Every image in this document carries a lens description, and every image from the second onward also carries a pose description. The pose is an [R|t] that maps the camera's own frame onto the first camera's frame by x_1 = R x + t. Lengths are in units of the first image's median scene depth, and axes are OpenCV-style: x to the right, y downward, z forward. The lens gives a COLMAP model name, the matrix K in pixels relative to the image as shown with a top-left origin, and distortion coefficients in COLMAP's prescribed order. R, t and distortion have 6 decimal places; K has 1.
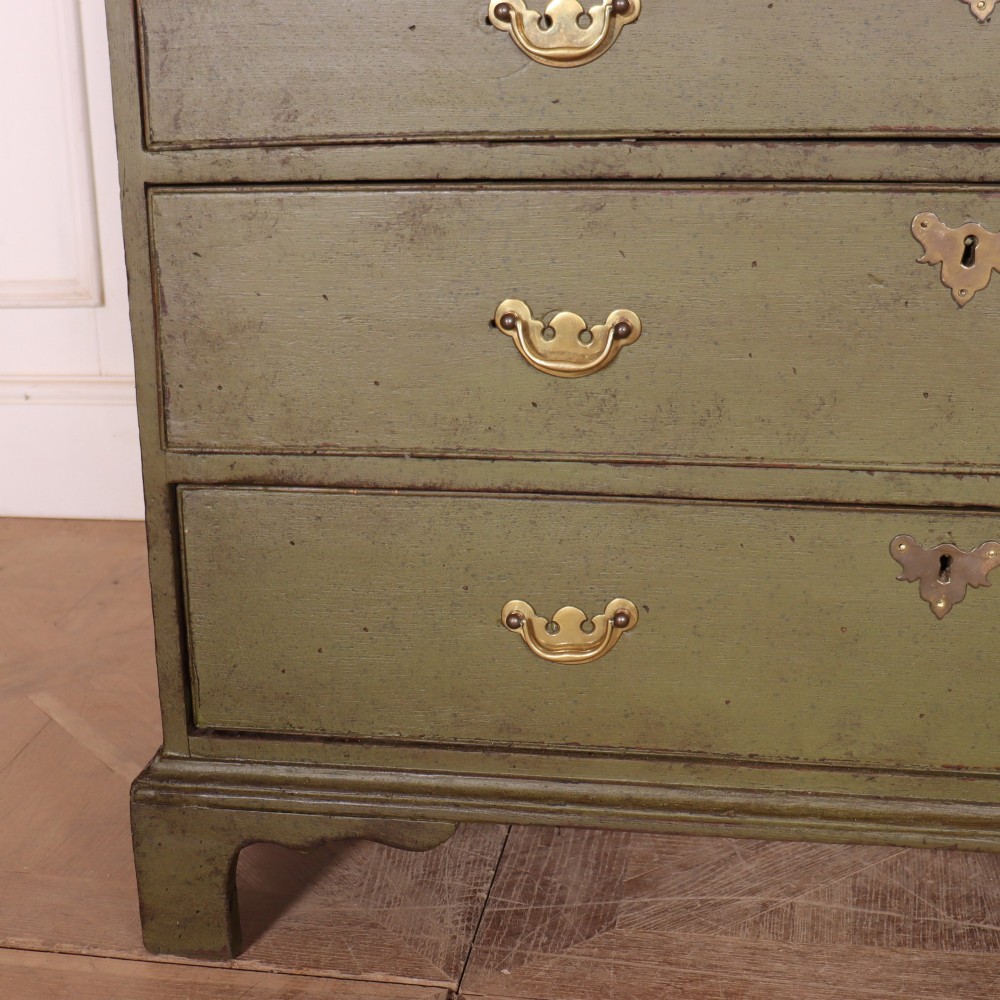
lens RADIAL K [[1539.2, 0, 435.9], [0, 1539.2, 563.3], [0, 0, 1]] dist [-0.124733, 0.000000]
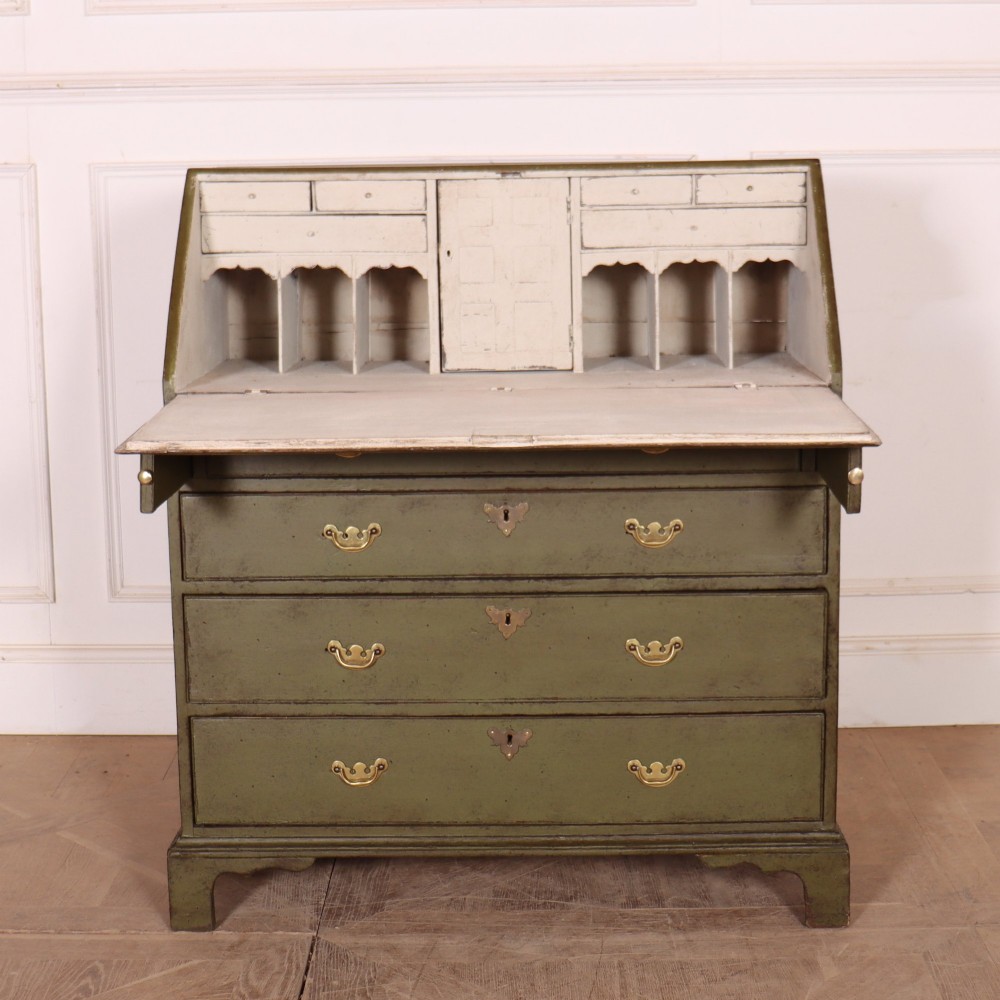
lens RADIAL K [[1677.7, 0, 497.7], [0, 1677.7, 514.0], [0, 0, 1]] dist [-0.199567, 0.000000]
pose [[0.980400, -0.014662, 0.196473, -0.219127], [0.044708, 0.987768, -0.149381, 0.045807], [-0.191880, 0.155237, 0.969063, -1.716726]]
